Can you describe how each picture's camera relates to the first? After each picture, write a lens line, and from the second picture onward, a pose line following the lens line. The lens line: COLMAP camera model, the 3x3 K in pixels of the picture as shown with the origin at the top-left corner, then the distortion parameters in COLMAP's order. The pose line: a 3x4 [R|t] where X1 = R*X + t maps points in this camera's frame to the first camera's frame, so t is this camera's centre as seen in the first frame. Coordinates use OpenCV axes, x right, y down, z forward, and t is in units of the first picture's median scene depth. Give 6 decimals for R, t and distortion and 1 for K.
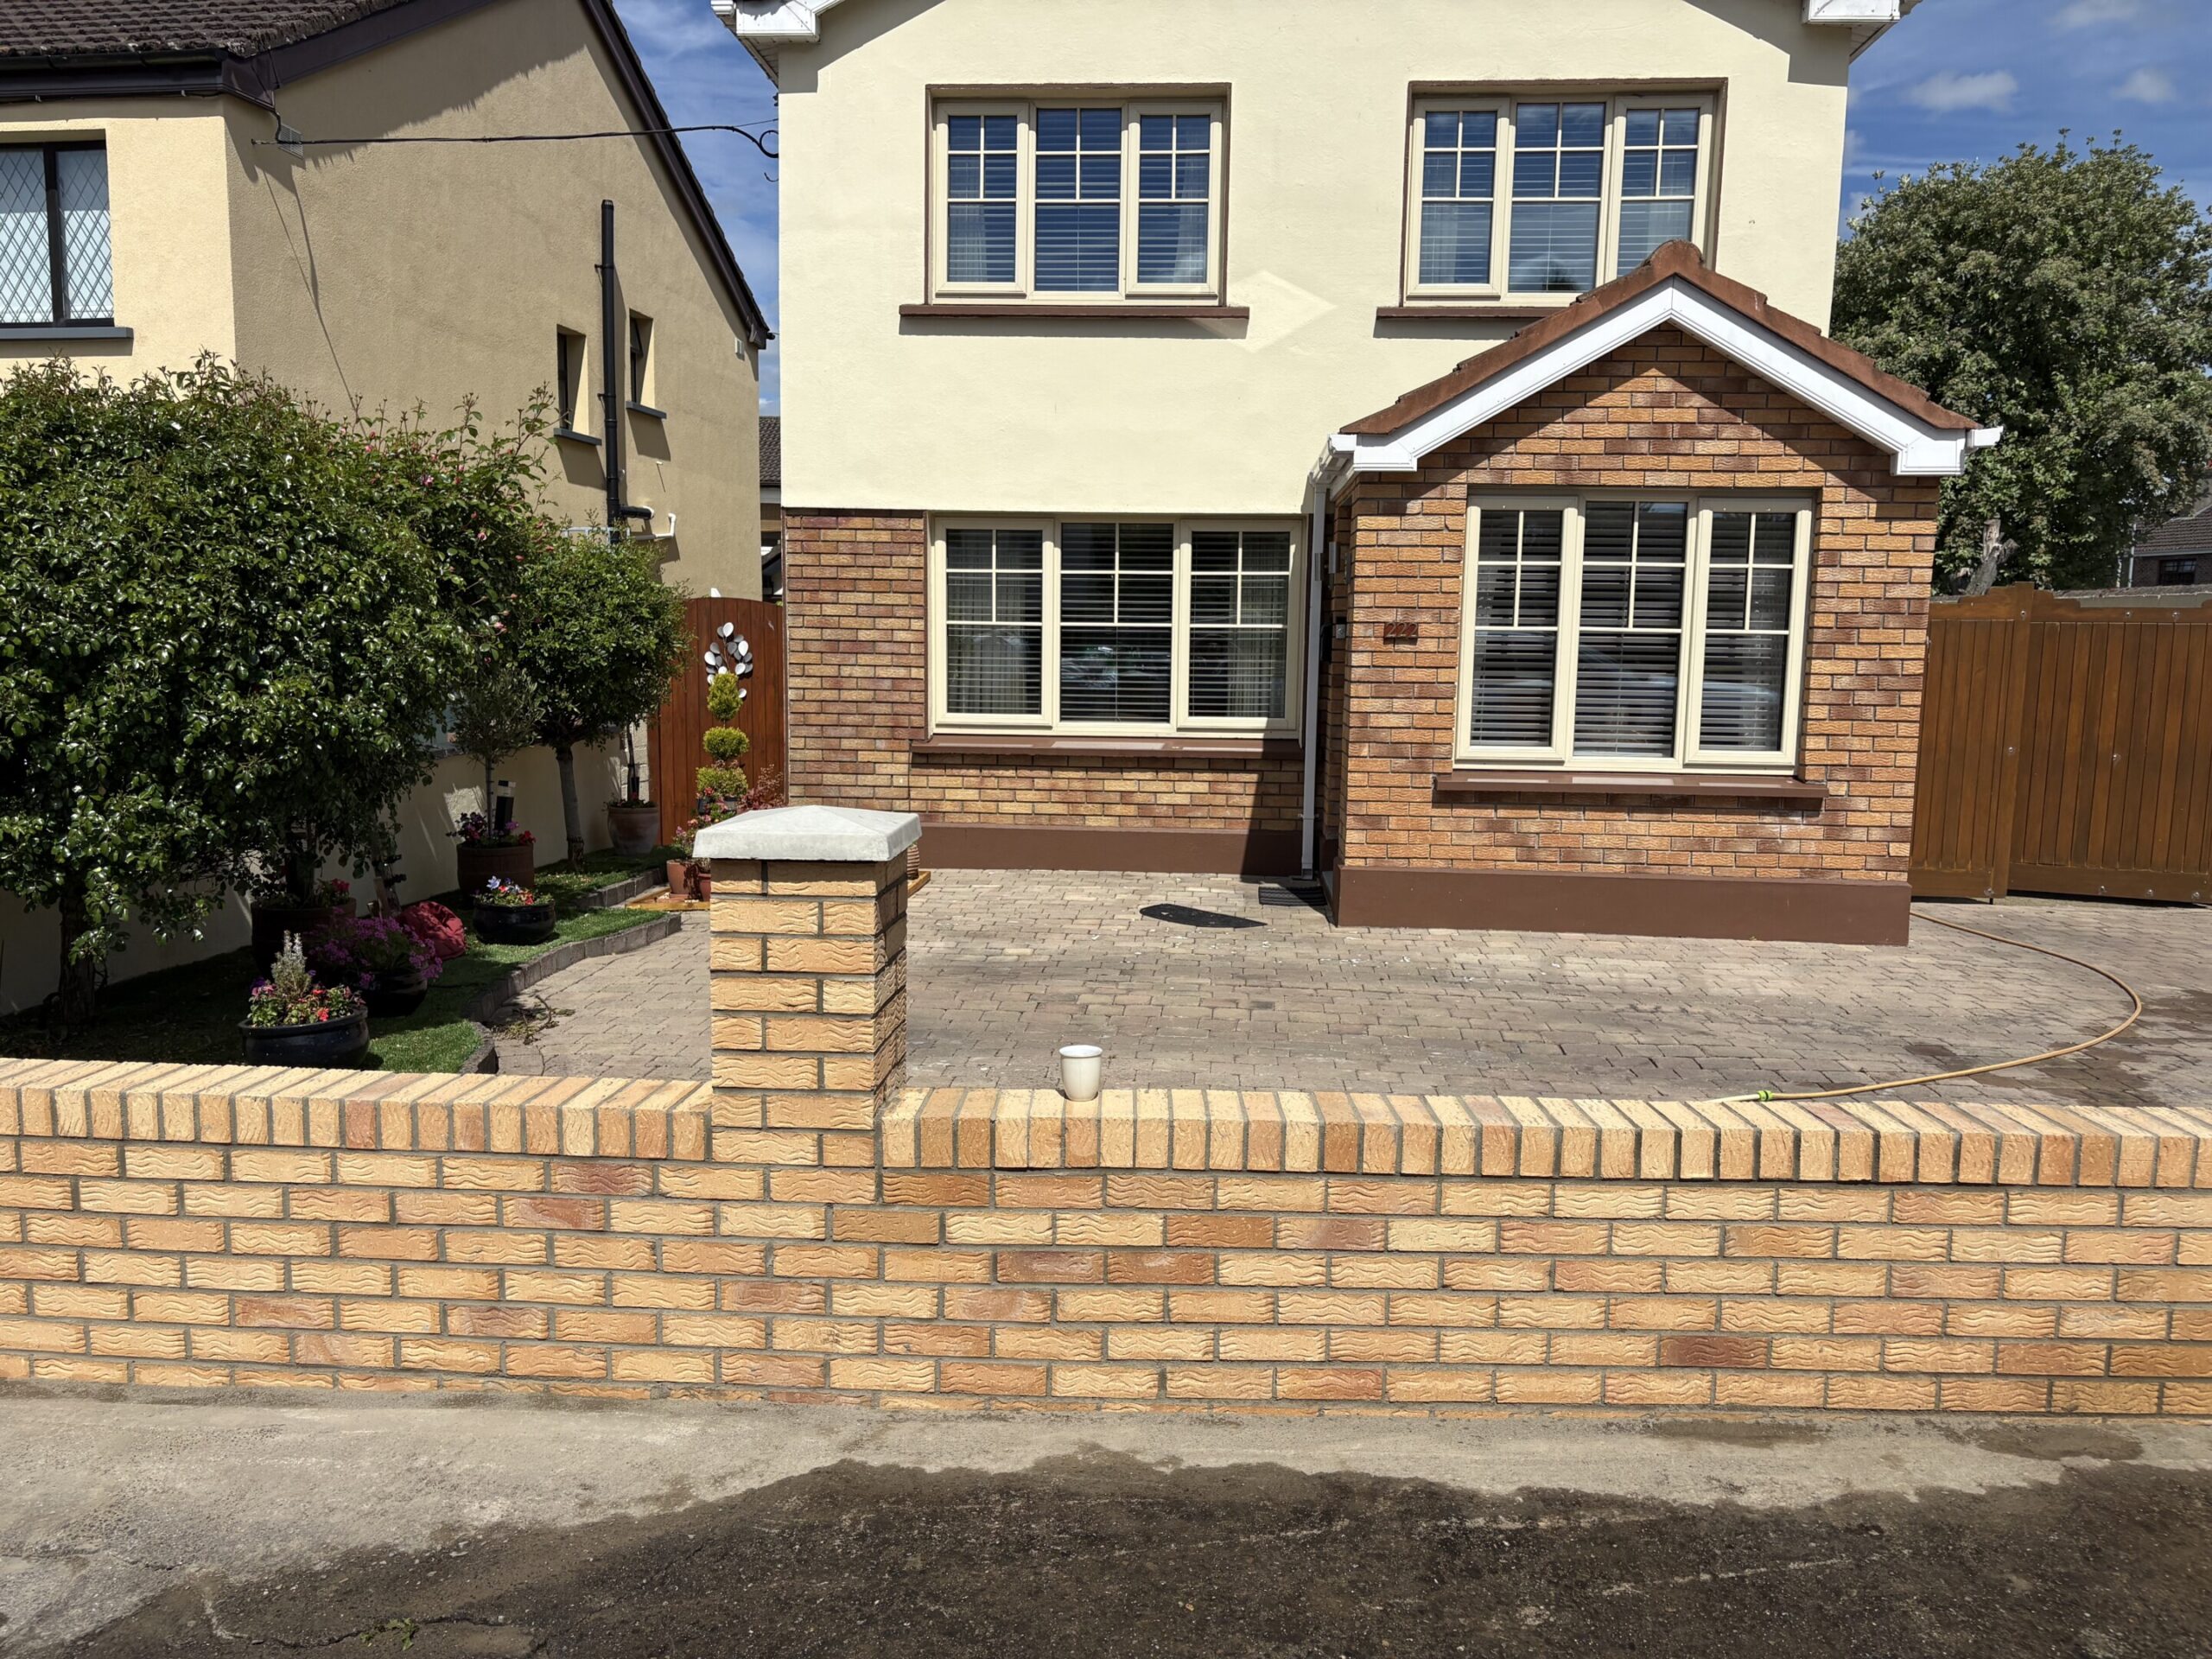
lens RADIAL K [[1670.9, 0, 1116.1], [0, 1670.9, 841.6], [0, 0, 1]] dist [0.057895, -0.062370]
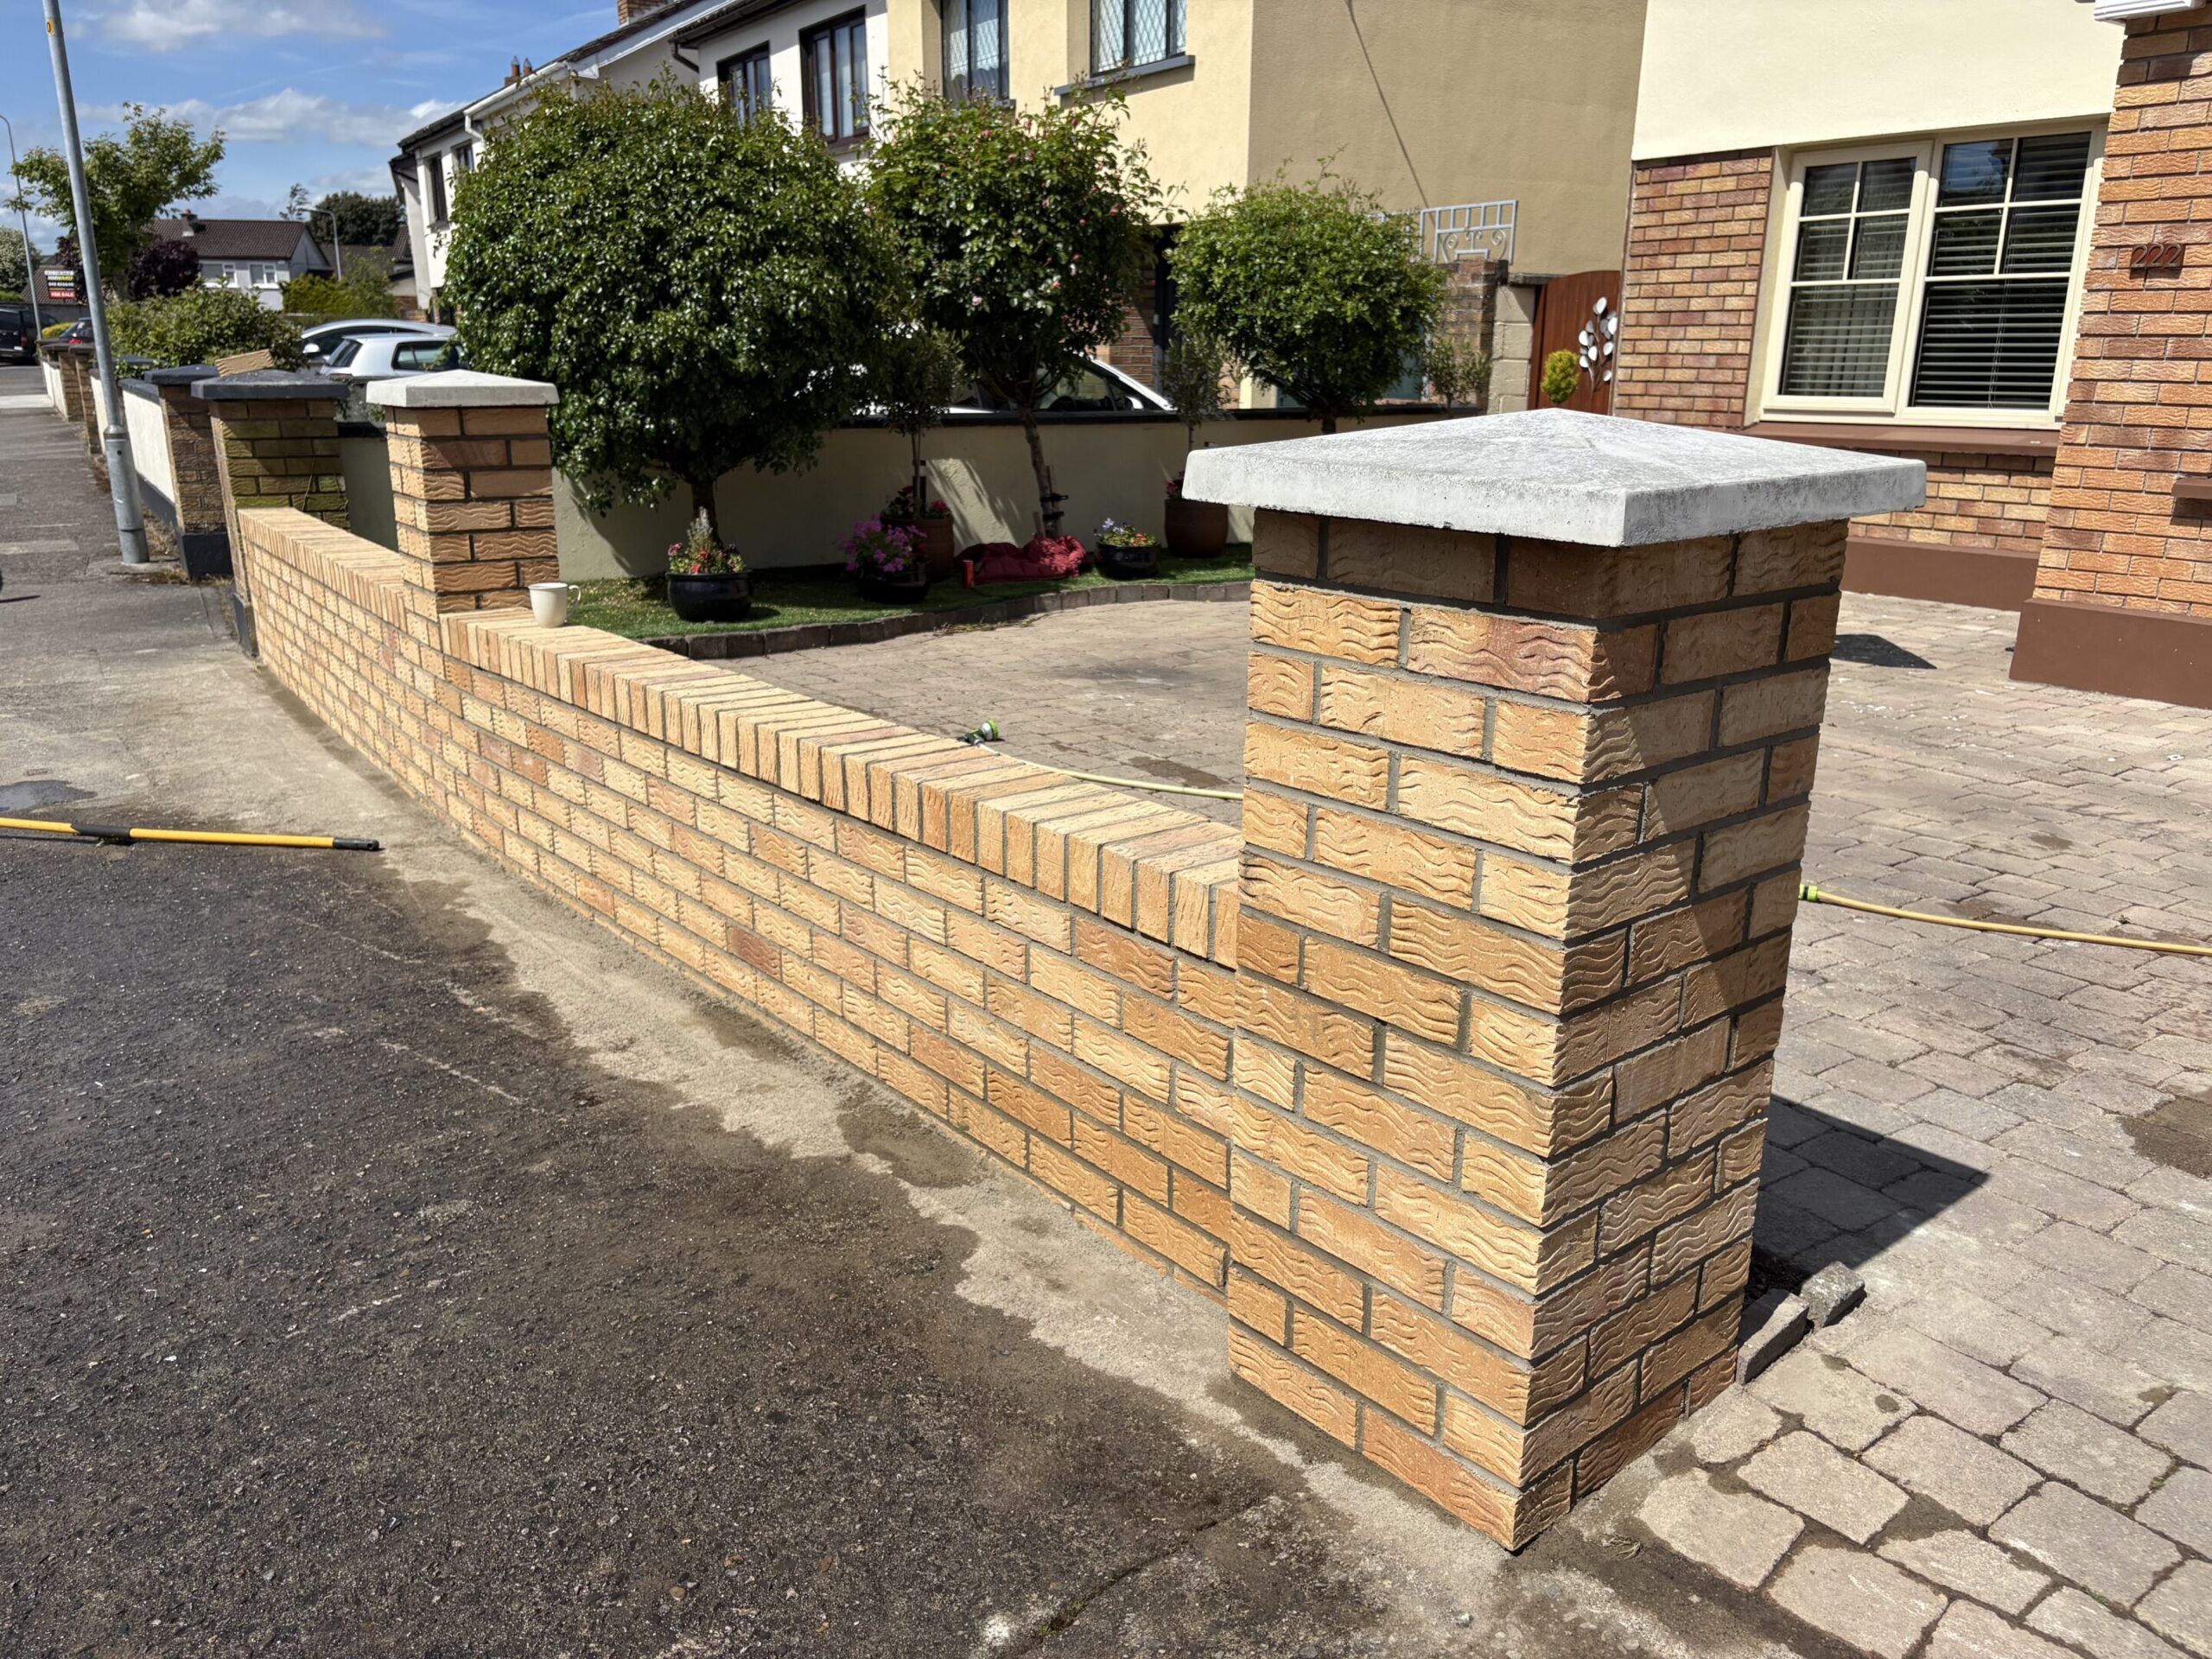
lens RADIAL K [[1670.9, 0, 1100.1], [0, 1670.9, 846.2], [0, 0, 1]] dist [0.057895, -0.062370]
pose [[0.633626, 0.209541, -0.744722, 0.458067], [-0.093160, 0.976283, 0.195432, 0.014393], [0.768010, -0.054452, 0.638118, 0.209507]]
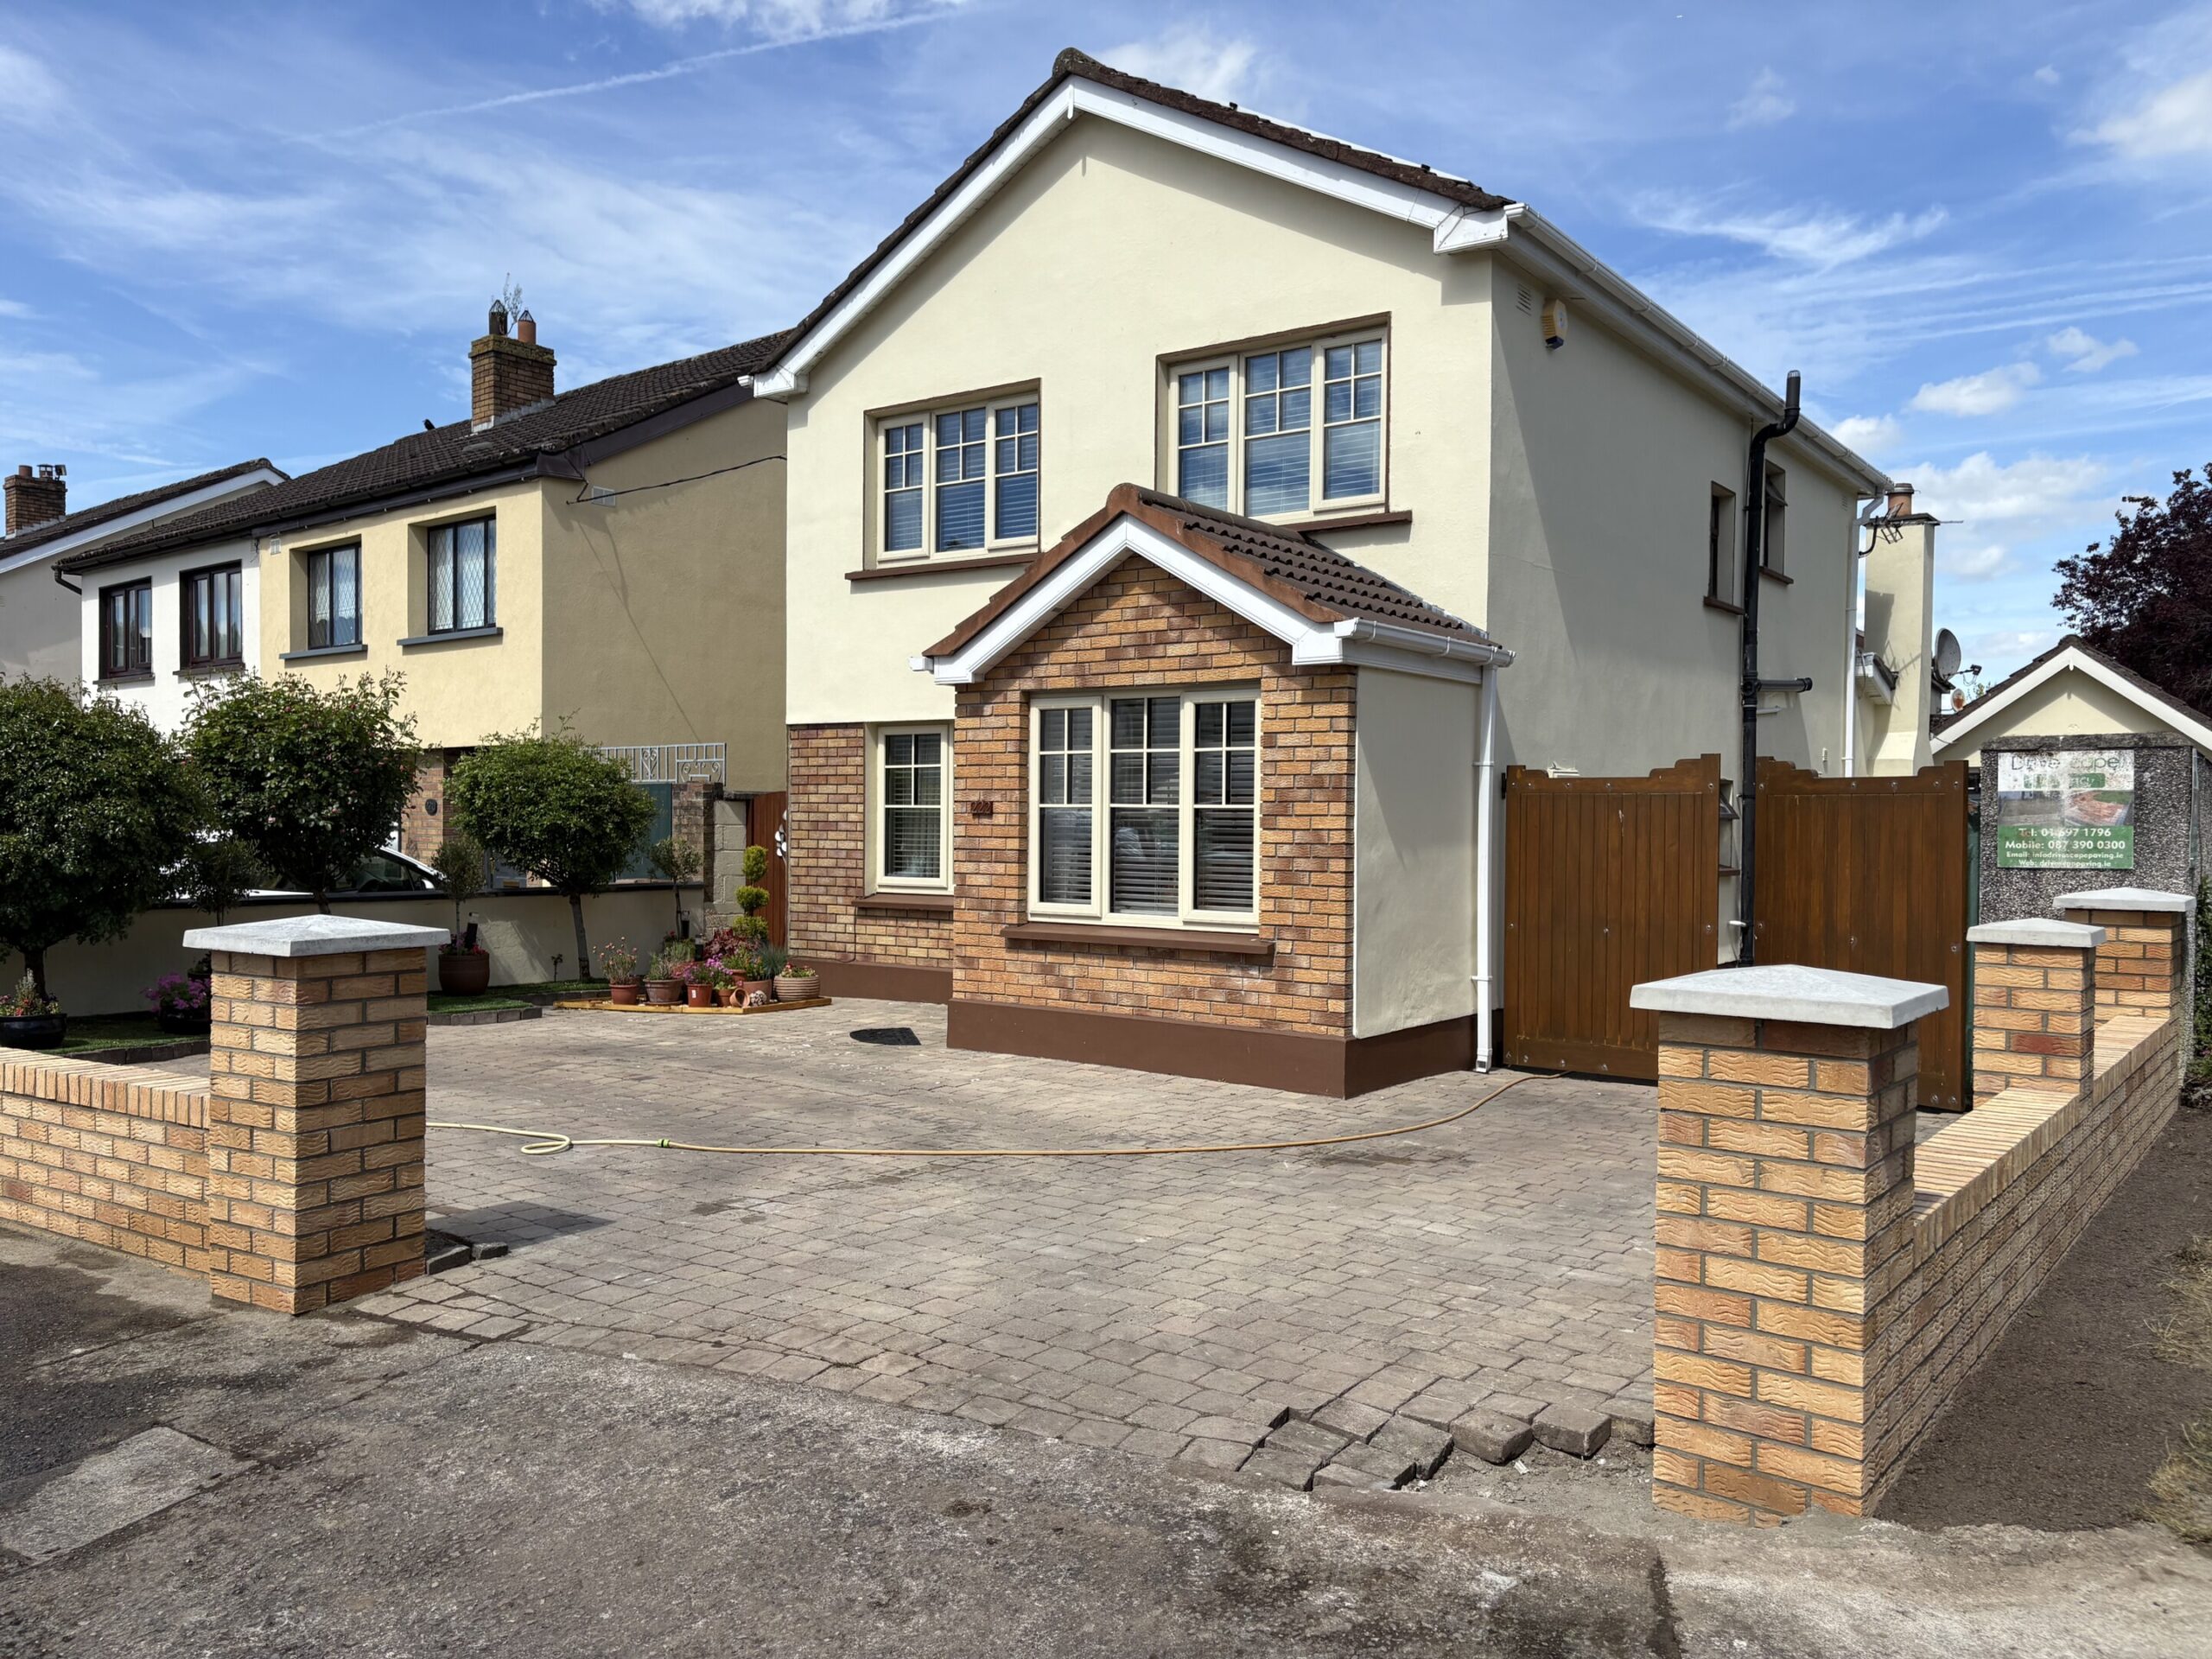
lens RADIAL K [[1670.9, 0, 1107.1], [0, 1670.9, 845.3], [0, 0, 1]] dist [0.057895, -0.062370]
pose [[0.843797, 0.000346, -0.536662, 0.899616], [-0.061159, 0.993547, -0.095519, 0.013385], [0.533166, 0.113420, 0.838374, 0.020497]]
